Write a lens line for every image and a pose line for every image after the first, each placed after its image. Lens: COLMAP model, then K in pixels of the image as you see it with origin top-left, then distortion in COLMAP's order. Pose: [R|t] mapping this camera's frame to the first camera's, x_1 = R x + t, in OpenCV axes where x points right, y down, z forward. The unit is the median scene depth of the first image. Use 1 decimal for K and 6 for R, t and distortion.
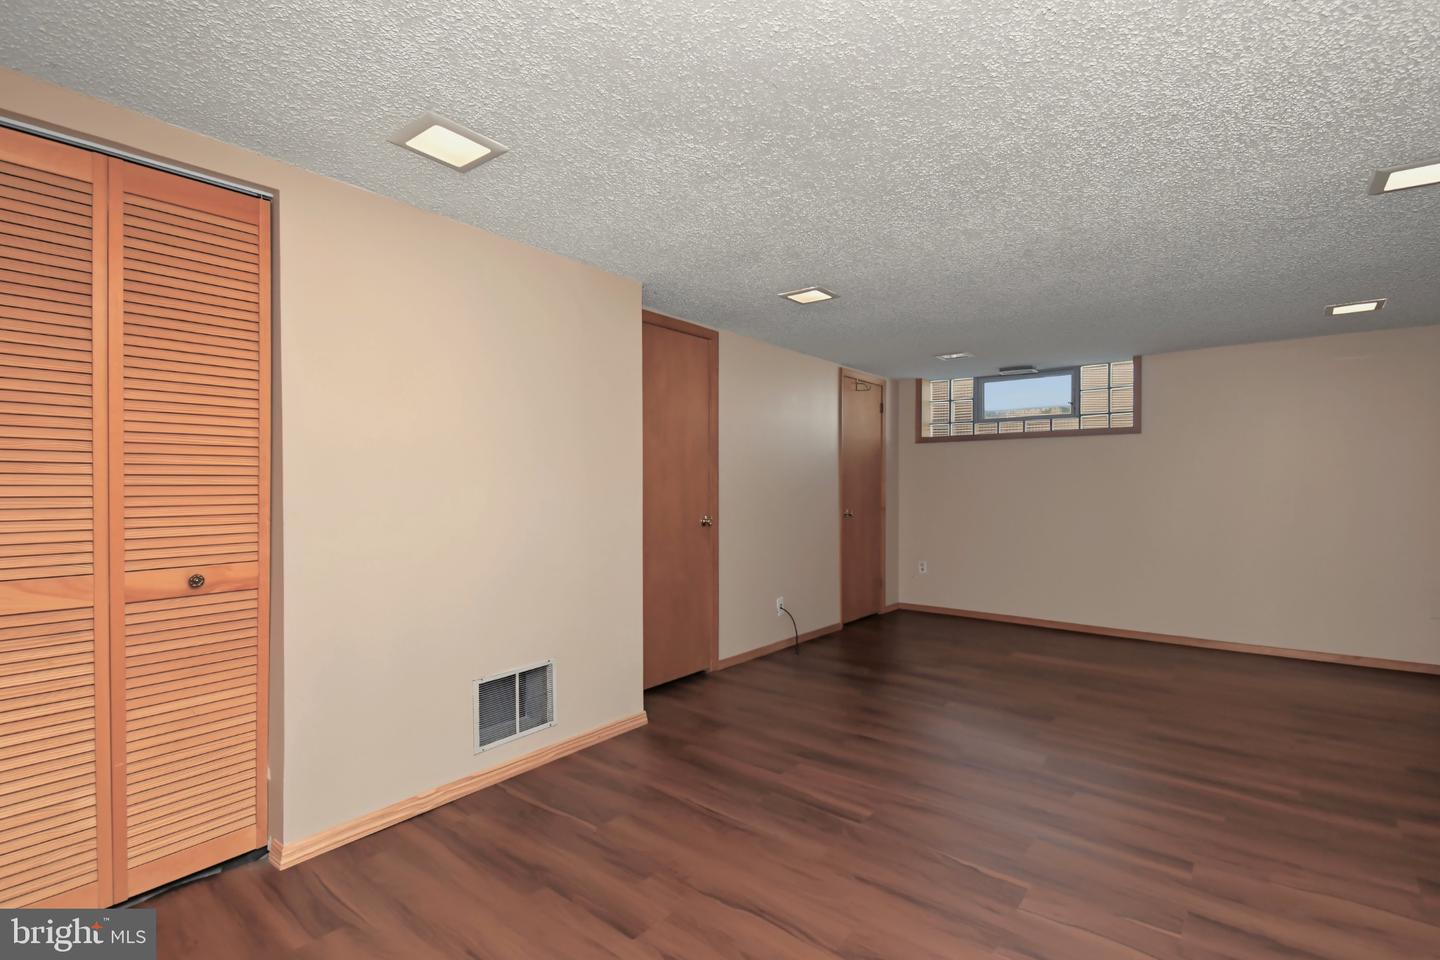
lens RADIAL K [[677.9, 0, 713.9], [0, 677.9, 485.7], [0, 0, 1]] dist [0.018200, -0.000446]
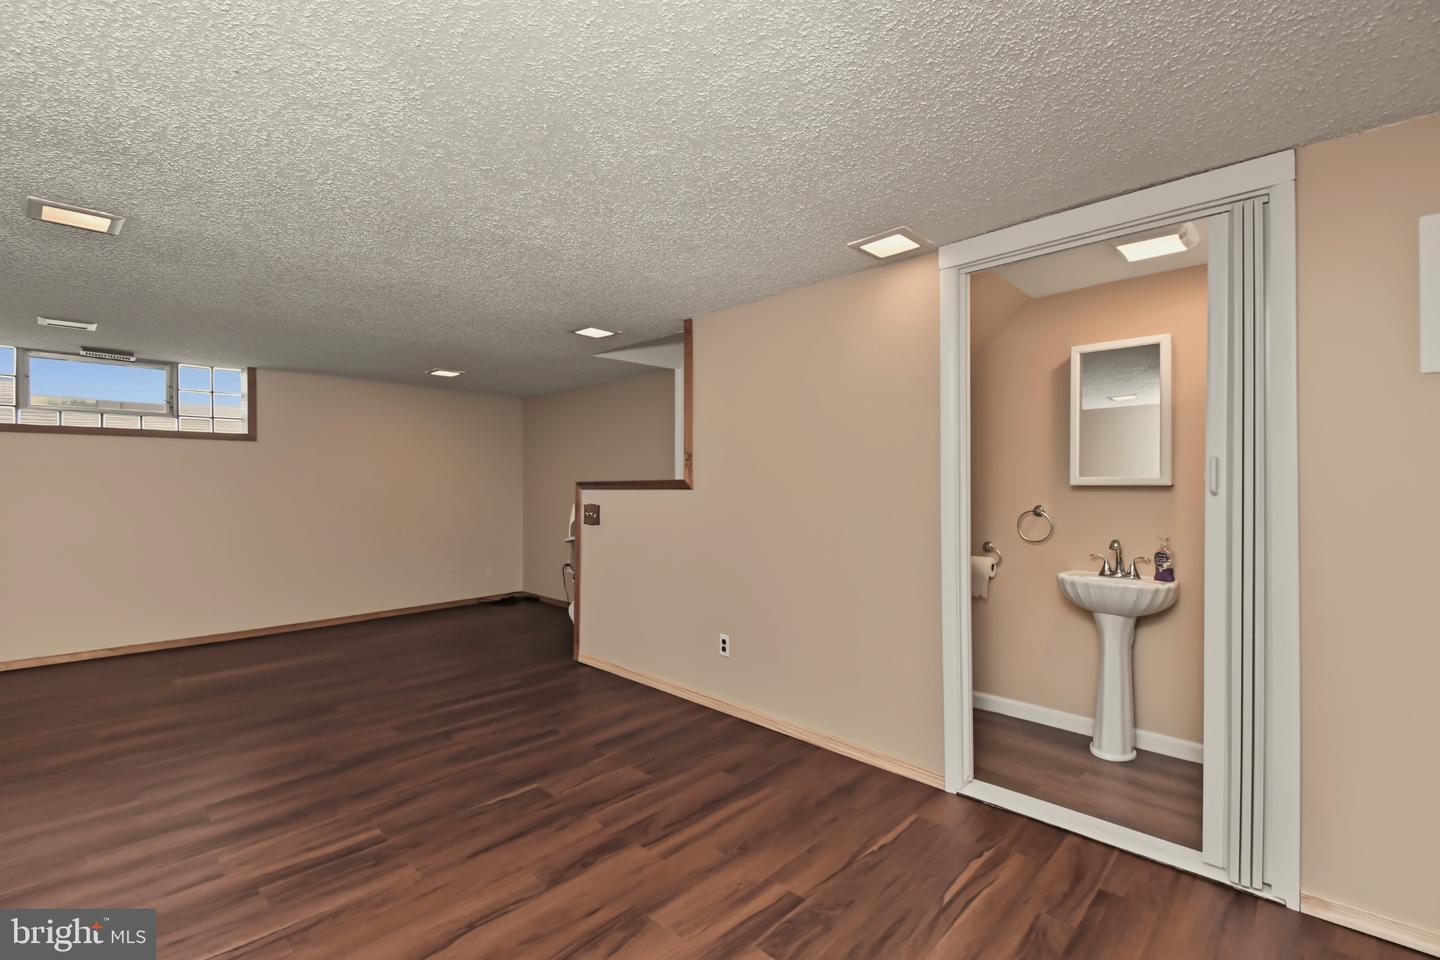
lens RADIAL K [[646.8, 0, 717.8], [0, 646.8, 483.2], [0, 0, 1]] dist [0.002834, 0.000319]
pose [[0.066366, 0.001649, 0.997794, -0.324829], [0.004514, 0.999988, -0.001953, -0.006283], [-0.997785, 0.004634, 0.066358, 0.220153]]
